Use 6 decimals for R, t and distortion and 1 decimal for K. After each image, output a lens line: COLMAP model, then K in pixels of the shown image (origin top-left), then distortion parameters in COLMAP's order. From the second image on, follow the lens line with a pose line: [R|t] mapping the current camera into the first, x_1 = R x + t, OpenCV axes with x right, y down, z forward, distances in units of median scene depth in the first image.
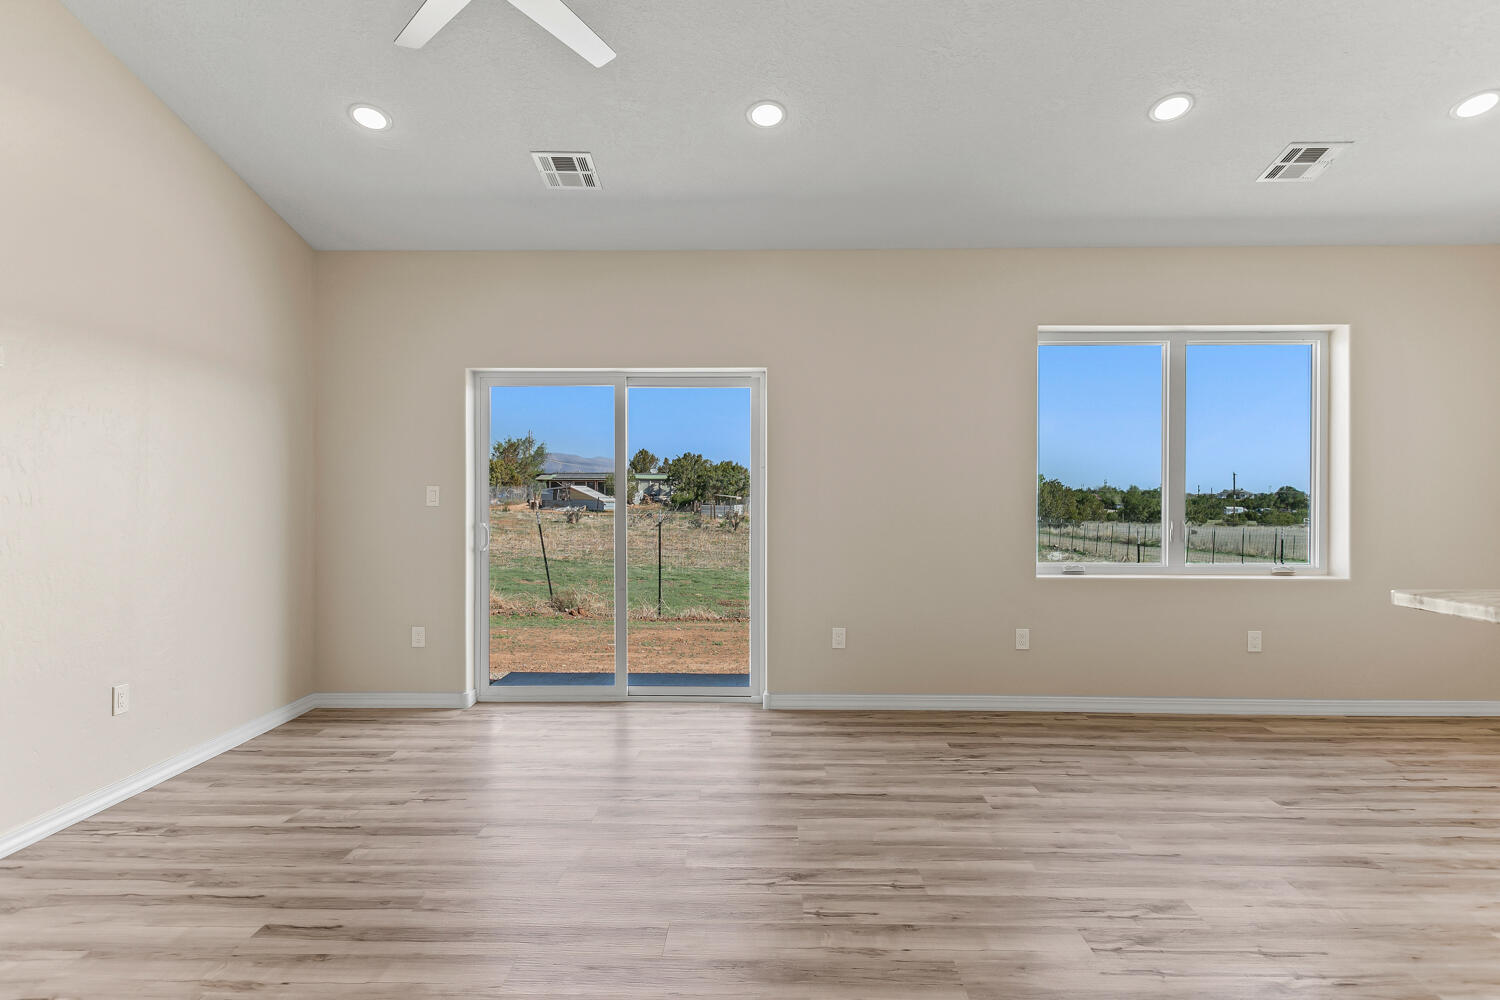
lens RADIAL K [[820.7, 0, 769.6], [0, 820.7, 494.7], [0, 0, 1]] dist [0.012241, -0.002654]
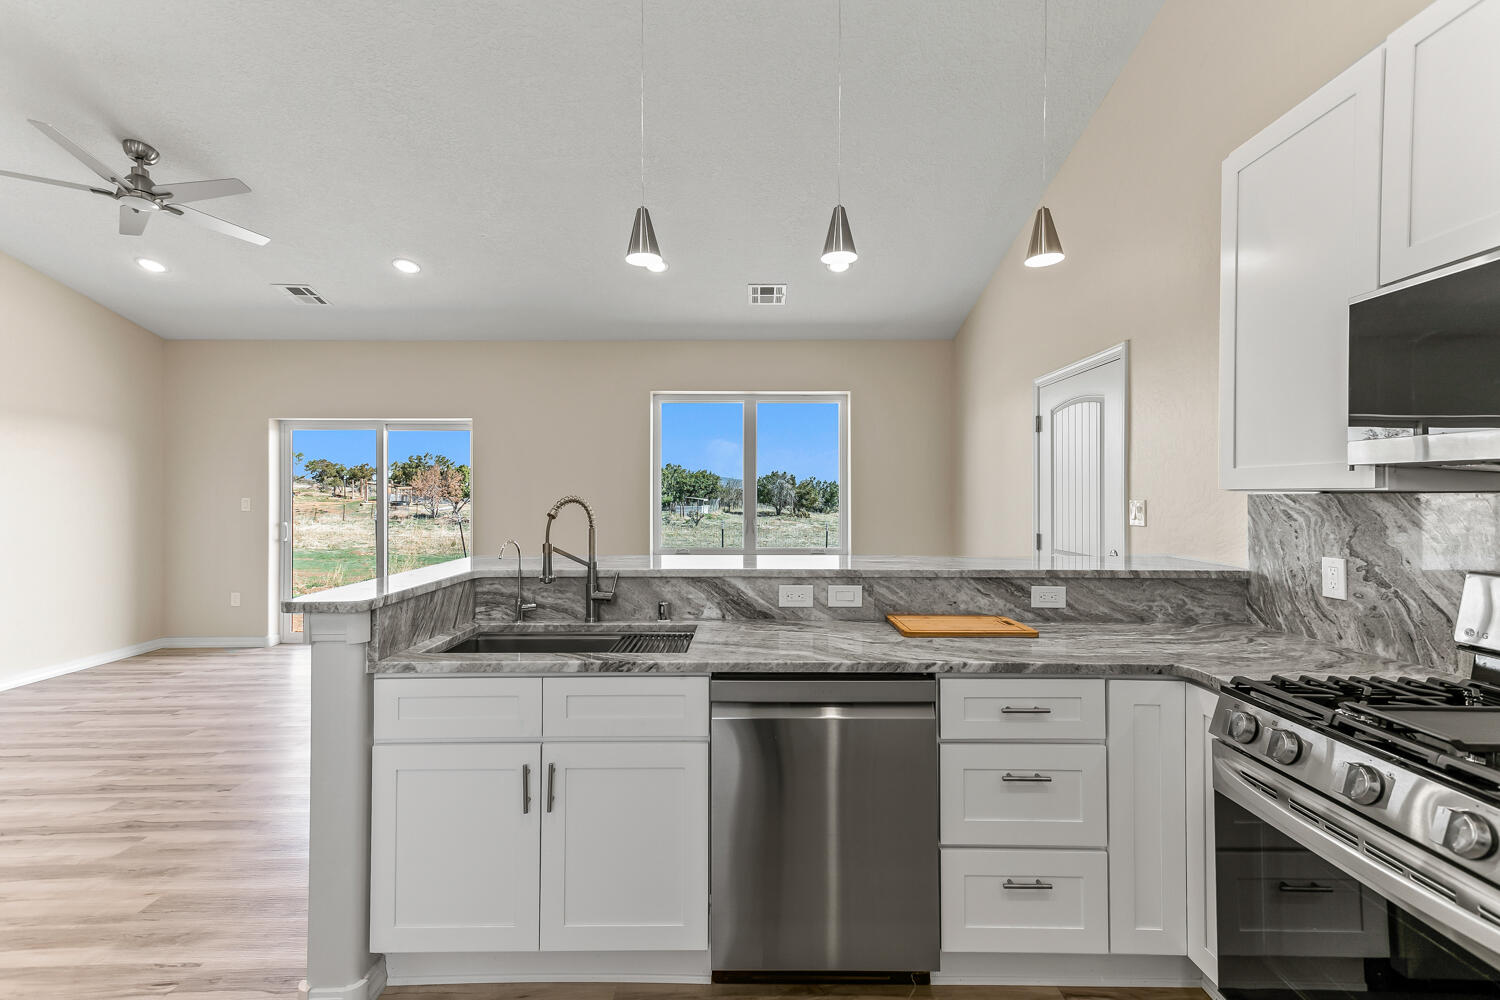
lens RADIAL K [[670.1, 0, 773.1], [0, 670.1, 490.2], [0, 0, 1]] dist [0.023479, 0.001578]
pose [[0.999833, -0.001969, 0.018188, 0.601645], [0.002144, 0.999952, -0.009577, -0.011348], [-0.018168, 0.009615, 0.999789, -0.286382]]
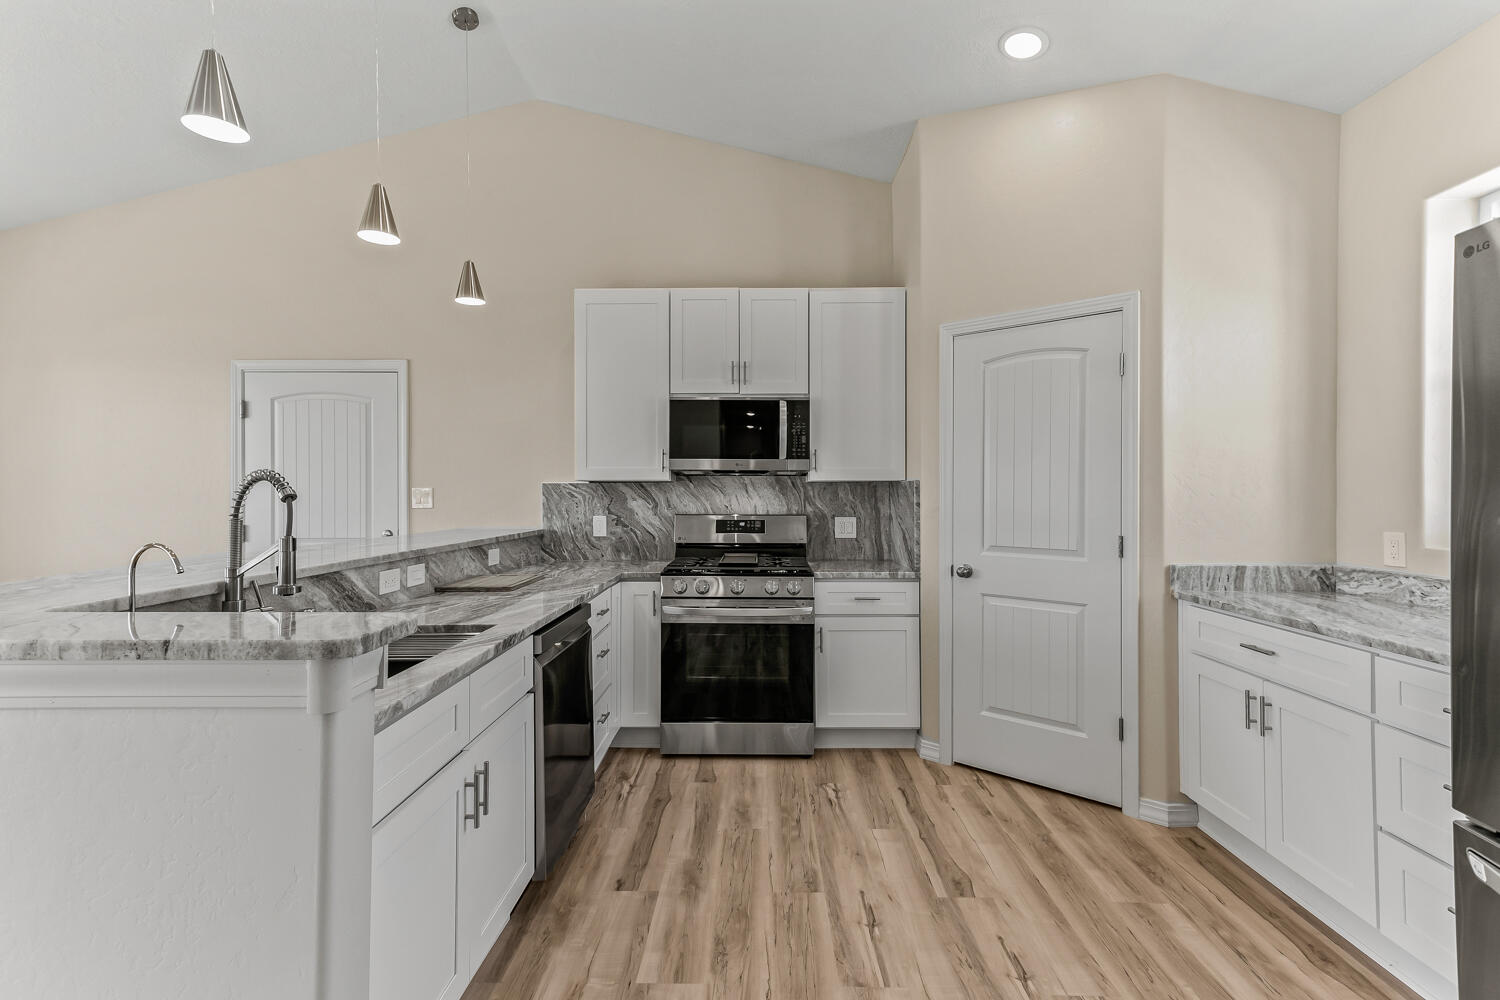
lens RADIAL K [[670.1, 0, 733.4], [0, 670.1, 492.2], [0, 0, 1]] dist [0.023479, 0.001578]
pose [[0.018523, 0.000648, 0.999828, 0.079256], [0.003589, 0.999993, -0.000714, 0.001793], [-0.999822, 0.003602, 0.018520, -0.004605]]
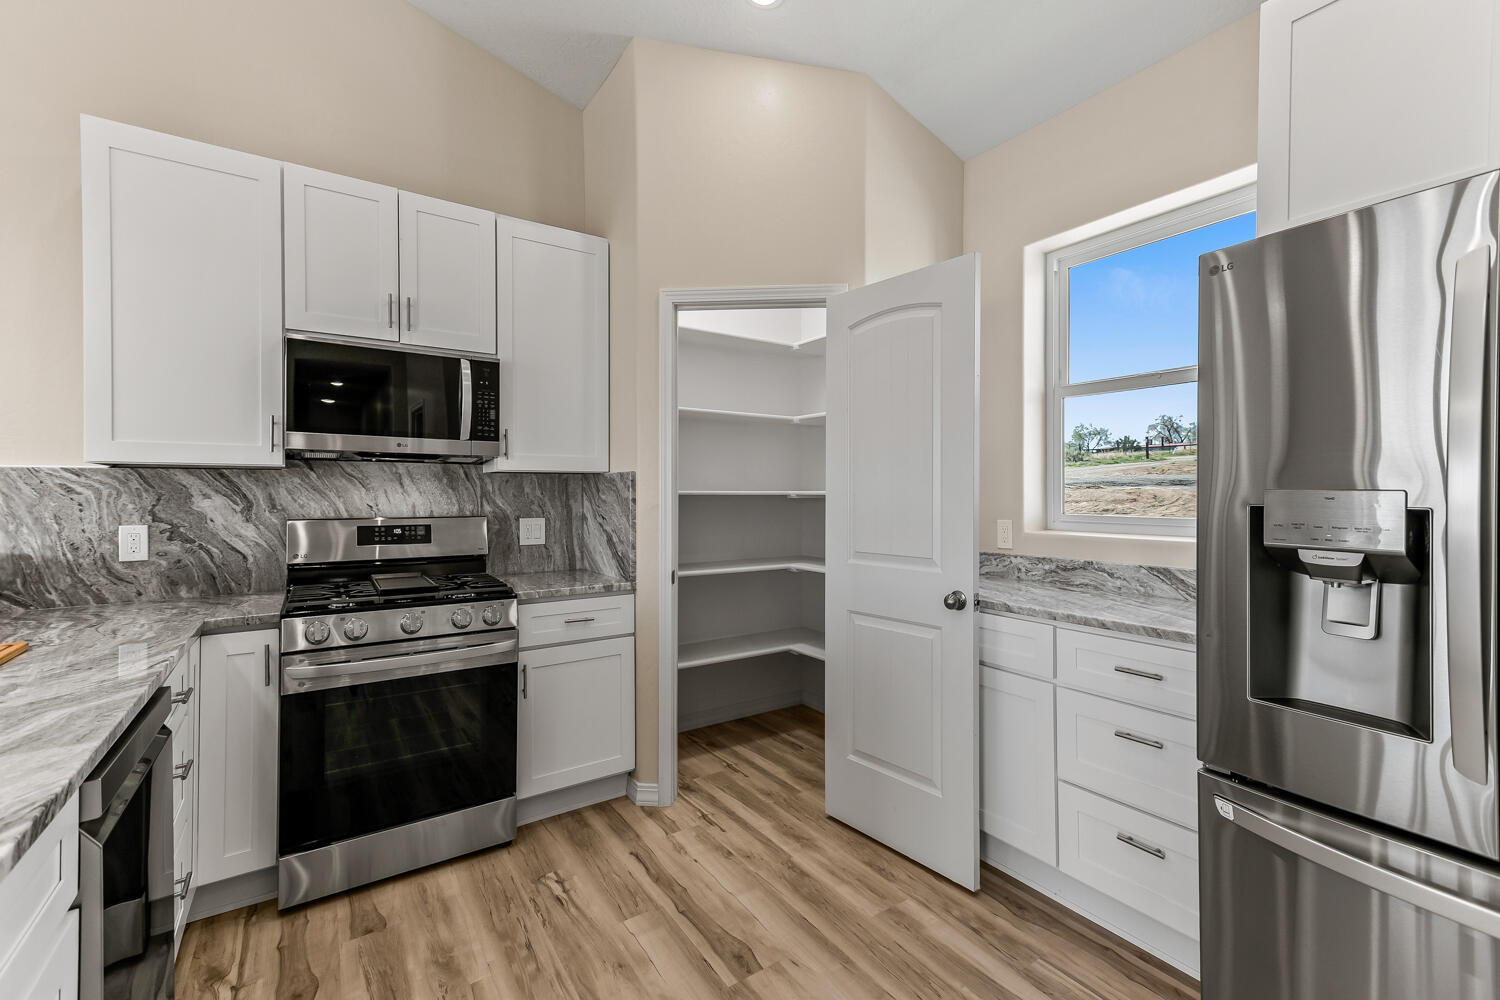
lens RADIAL K [[718.0, 0, 730.3], [0, 718.0, 492.3], [0, 0, 1]] dist [0.003172, -0.003555]
pose [[-0.528067, 0.000601, 0.849202, 0.249971], [0.005990, 0.999978, 0.003017, 0.007525], [-0.849182, 0.006680, -0.528059, 0.093448]]
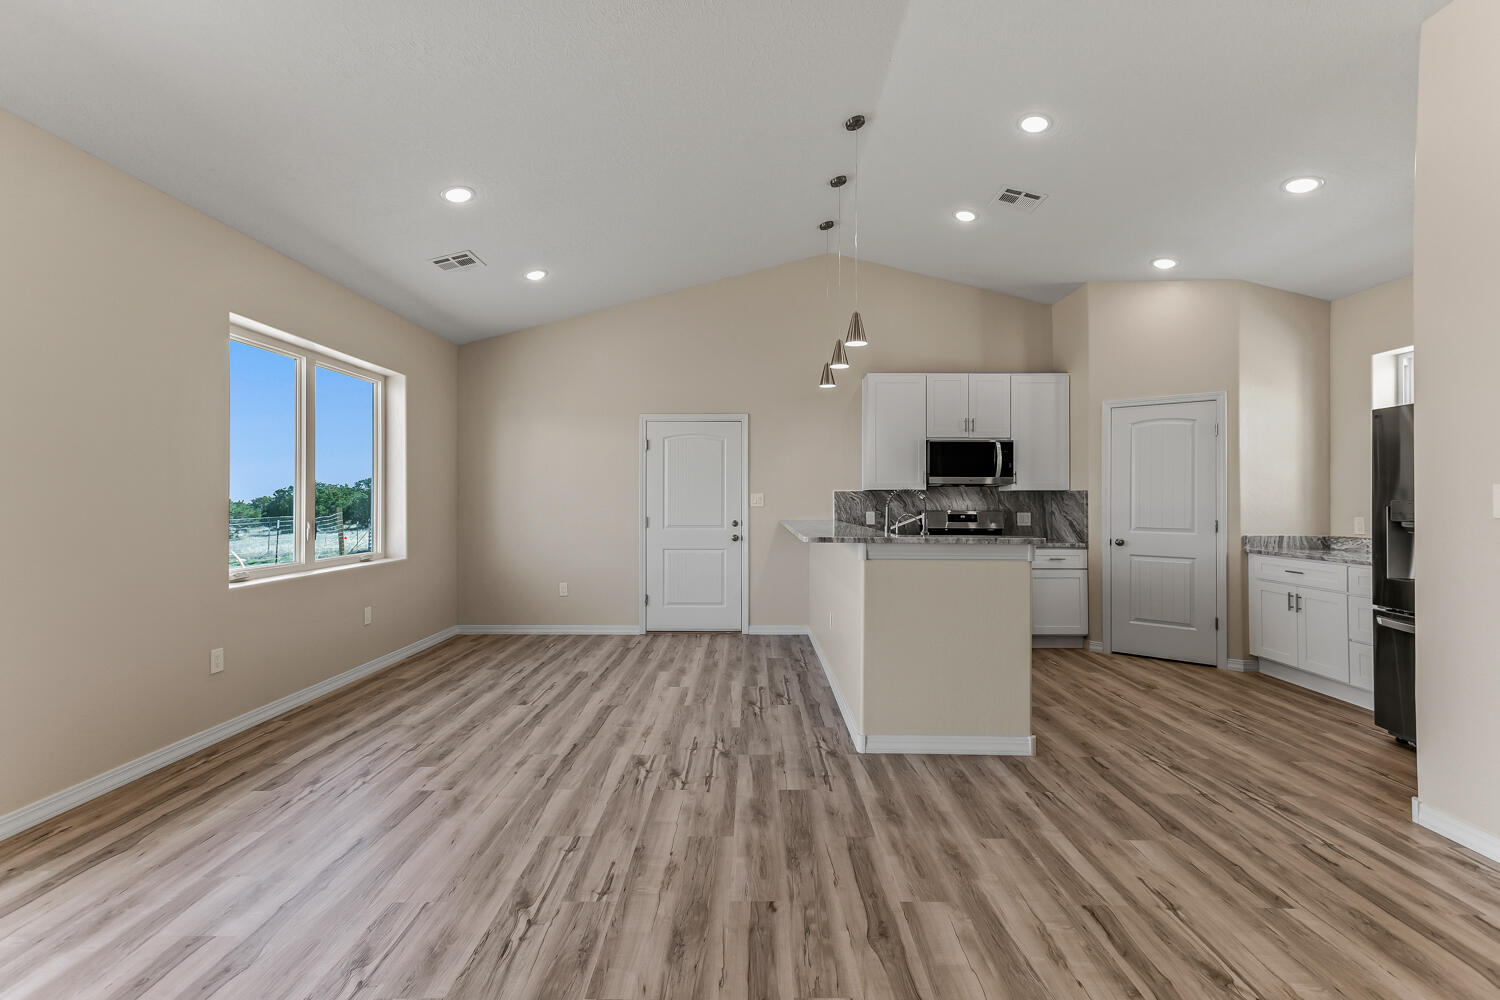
lens RADIAL K [[670.1, 0, 738.8], [0, 670.1, 493.1], [0, 0, 1]] dist [0.023479, 0.001578]
pose [[0.001067, 0.007259, 0.999973, -0.487576], [0.002875, 0.999969, -0.007262, 0.001844], [-0.999995, 0.002883, 0.001046, 0.494680]]
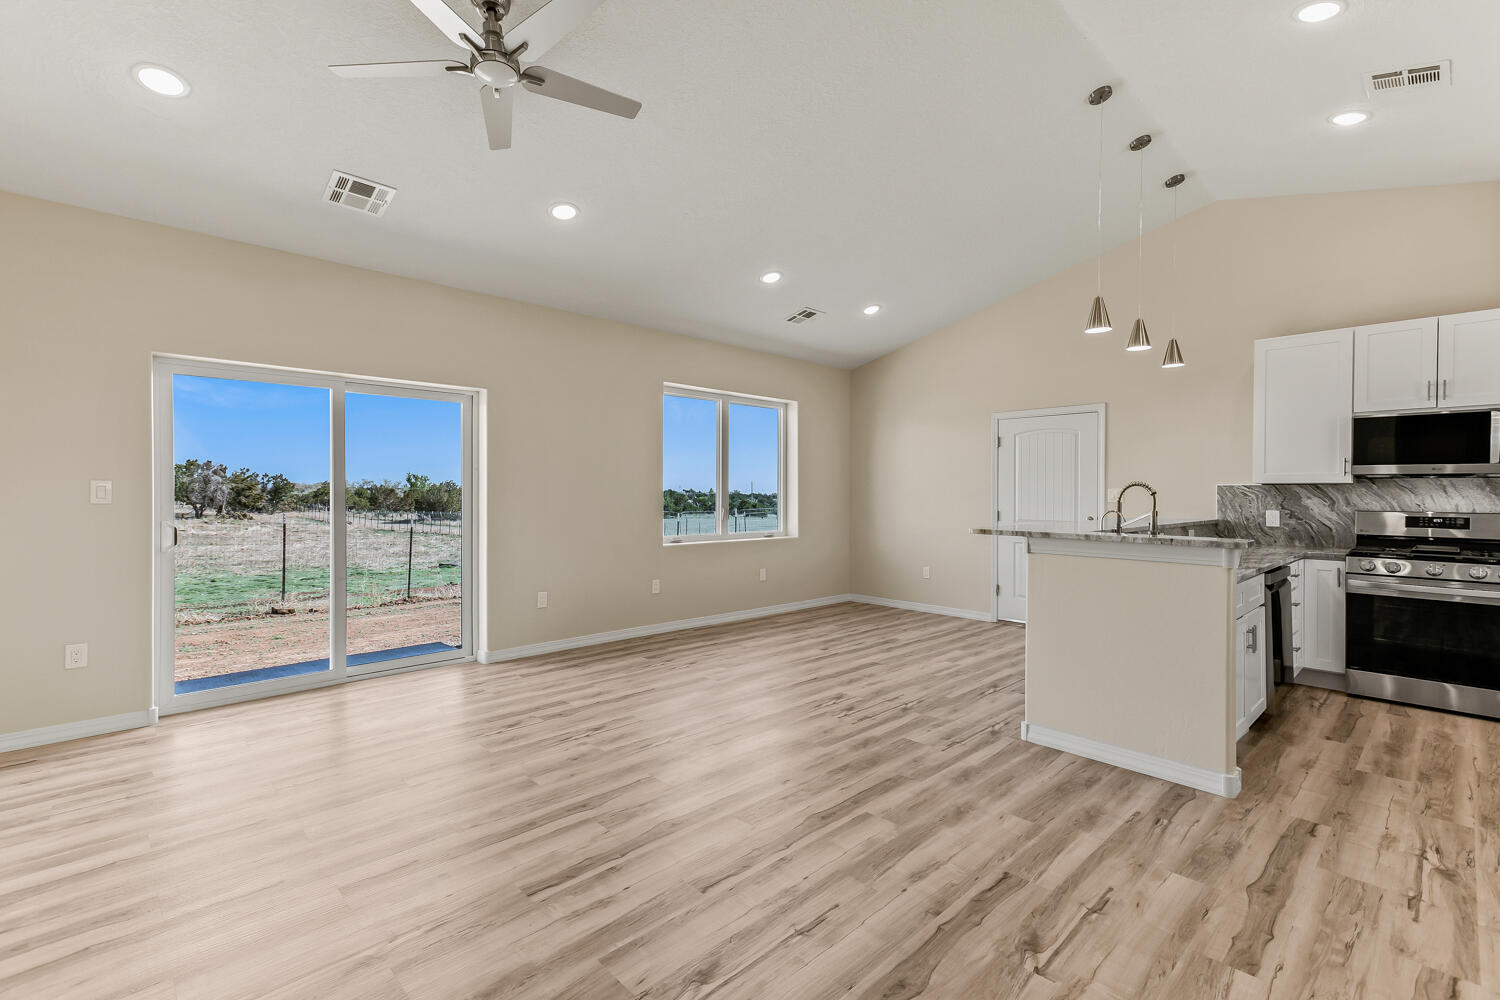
lens RADIAL K [[670.1, 0, 746.5], [0, 670.1, 487.7], [0, 0, 1]] dist [0.023479, 0.001578]
pose [[0.711375, 0.007157, 0.702777, -0.507789], [-0.000655, 0.999954, -0.009520, 0.005092], [-0.702813, 0.006312, 0.711347, -0.003061]]
